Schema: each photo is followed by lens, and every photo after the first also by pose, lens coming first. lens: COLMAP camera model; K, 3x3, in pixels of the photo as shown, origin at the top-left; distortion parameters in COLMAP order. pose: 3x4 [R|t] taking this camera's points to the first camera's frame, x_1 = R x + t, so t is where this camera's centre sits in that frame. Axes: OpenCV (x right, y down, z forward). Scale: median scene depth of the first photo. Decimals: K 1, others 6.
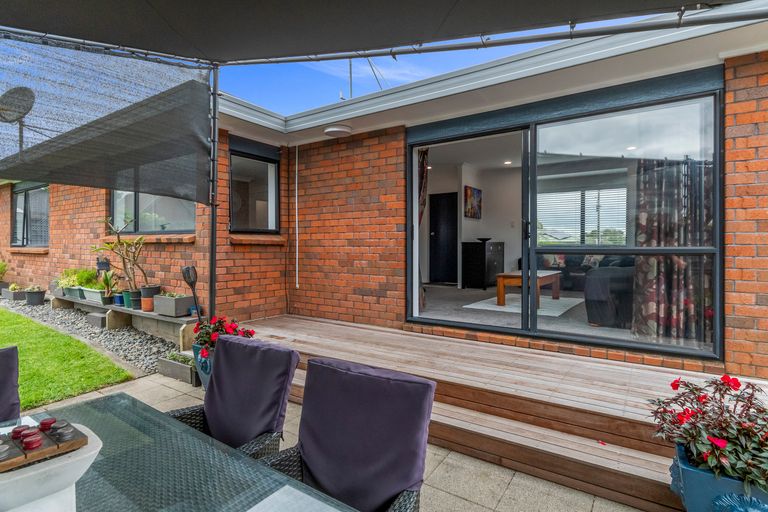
lens RADIAL K [[407.2, 0, 385.4], [0, 407.2, 249.5], [0, 0, 1]] dist [-0.001186, -0.000082]
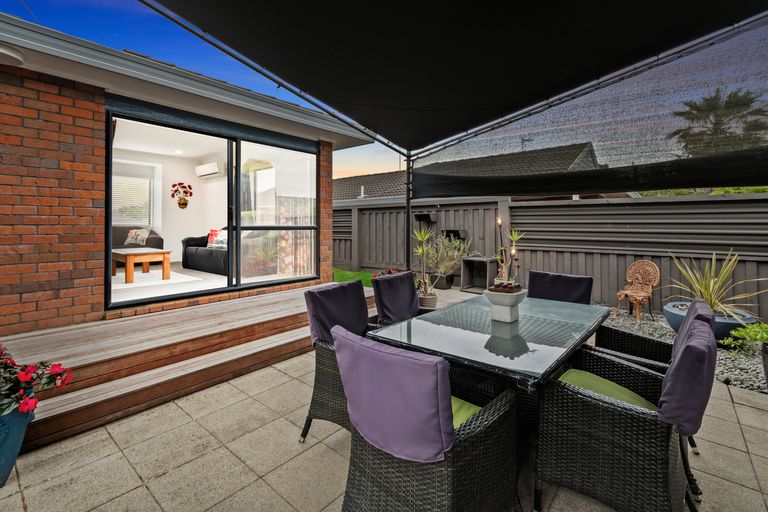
lens RADIAL K [[349.2, 0, 393.5], [0, 349.2, 226.7], [0, 0, 1]] dist [0.000360, -0.000133]
pose [[0.062167, -0.000429, 0.998066, -0.774163], [0.012731, 0.999919, -0.000363, 0.004585], [-0.997985, 0.012729, 0.062167, 0.375380]]
